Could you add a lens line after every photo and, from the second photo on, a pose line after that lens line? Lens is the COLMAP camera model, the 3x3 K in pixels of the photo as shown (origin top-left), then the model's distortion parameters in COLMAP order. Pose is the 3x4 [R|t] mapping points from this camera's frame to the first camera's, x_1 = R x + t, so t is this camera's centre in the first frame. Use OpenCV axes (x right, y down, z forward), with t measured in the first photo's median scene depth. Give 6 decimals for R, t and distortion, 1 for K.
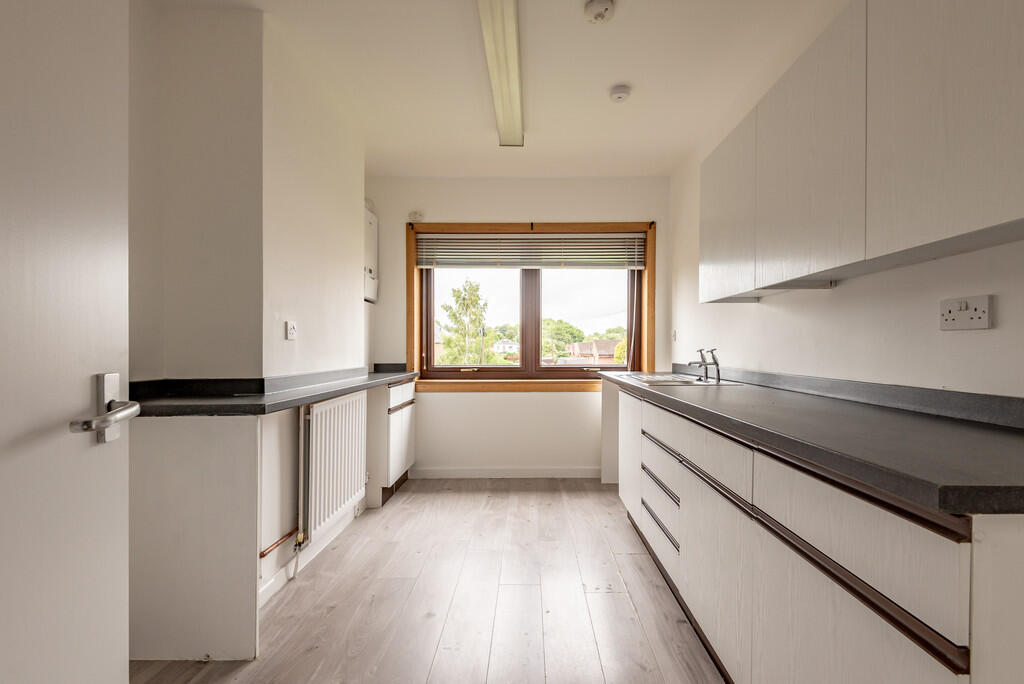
lens RADIAL K [[467.8, 0, 522.7], [0, 467.8, 343.6], [0, 0, 1]] dist [-0.008745, -0.006827]
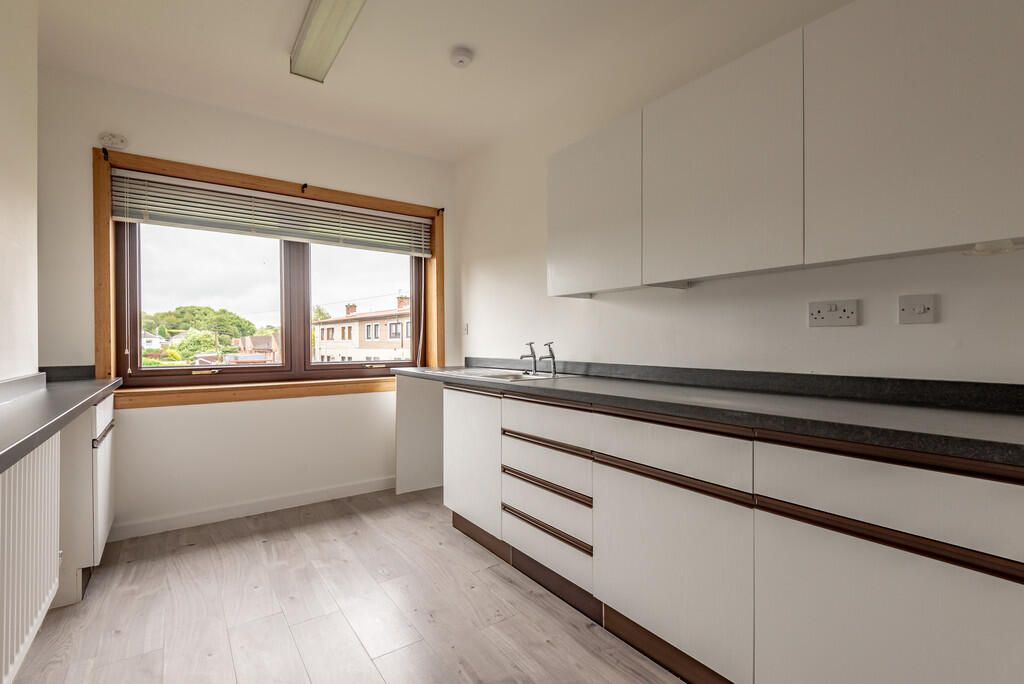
lens RADIAL K [[467.8, 0, 512.3], [0, 467.8, 340.6], [0, 0, 1]] dist [-0.008745, -0.006827]
pose [[0.805323, 0.001374, 0.592835, -0.172860], [-0.004756, 0.999980, 0.004142, 0.002863], [-0.592817, -0.006155, 0.805313, 0.155832]]
